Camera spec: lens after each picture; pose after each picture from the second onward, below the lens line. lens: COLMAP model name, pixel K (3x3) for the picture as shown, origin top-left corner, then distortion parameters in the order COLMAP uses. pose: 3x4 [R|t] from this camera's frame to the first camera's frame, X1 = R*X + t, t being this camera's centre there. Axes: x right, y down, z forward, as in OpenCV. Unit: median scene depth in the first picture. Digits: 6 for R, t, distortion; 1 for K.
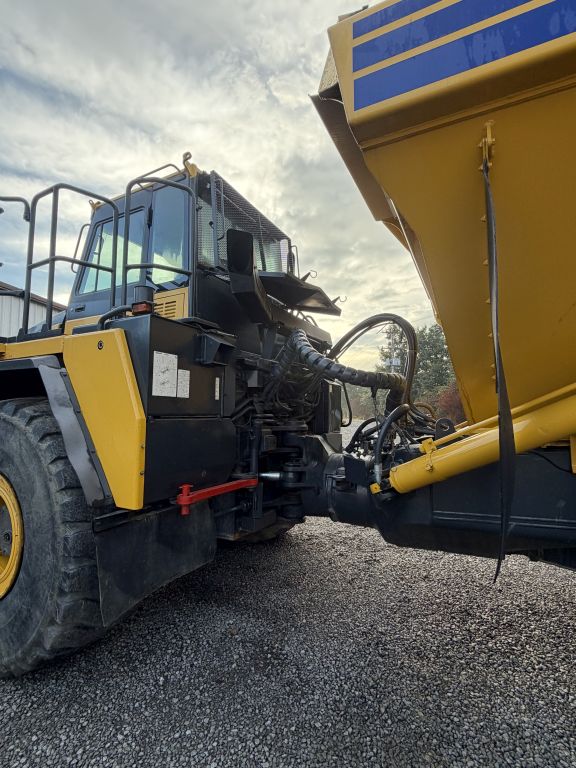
lens RADIAL K [[382.3, 0, 288.0], [0, 382.3, 384.0], [0, 0, 1]] dist [-0.004518, -0.000300]
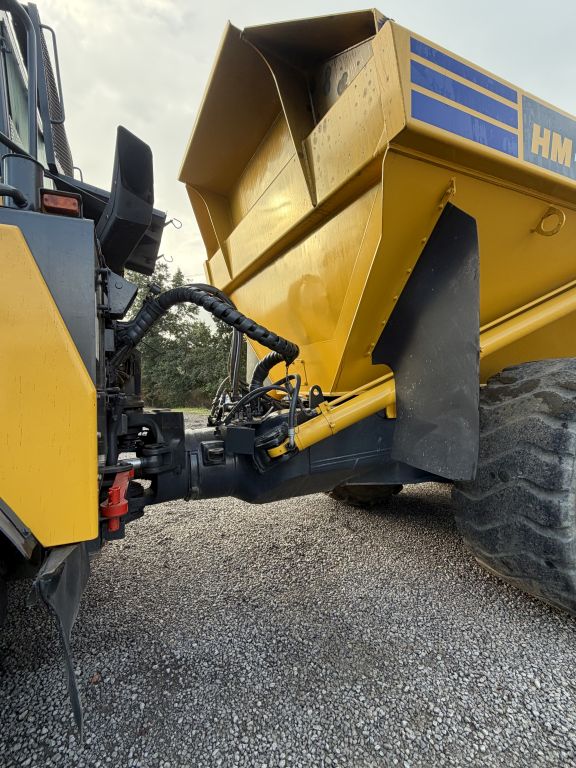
lens RADIAL K [[376.5, 0, 302.3], [0, 376.5, 384.3], [0, 0, 1]] dist [0.000573, 0.000711]
pose [[0.603533, -0.016842, 0.797160, -0.454668], [-0.029296, 0.998633, 0.043279, 0.028974], [-0.796800, -0.049474, 0.602215, 0.250399]]
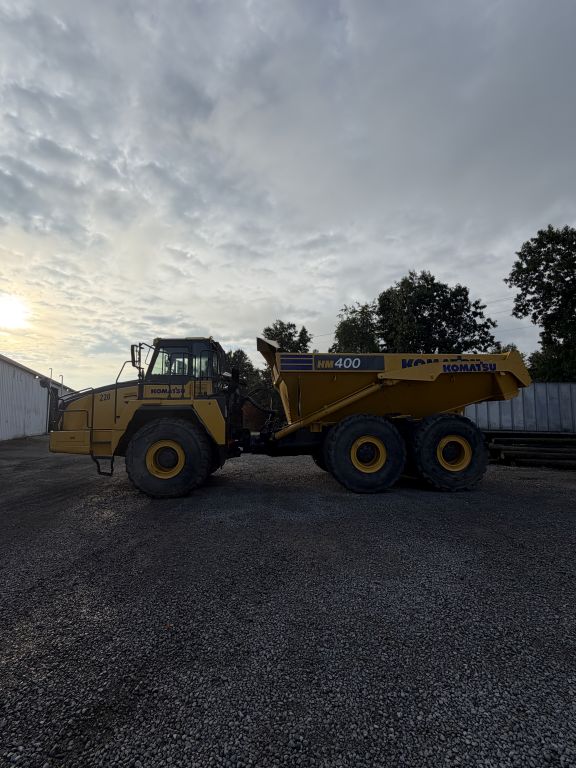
lens RADIAL K [[358.5, 0, 288.0], [0, 358.5, 384.0], [0, 0, 1]] dist [0.001153, 0.000123]
pose [[0.863181, 0.034329, 0.503726, -1.225890], [-0.019597, 0.999212, -0.034515, -0.144950], [-0.504514, 0.019922, 0.863174, -1.886195]]
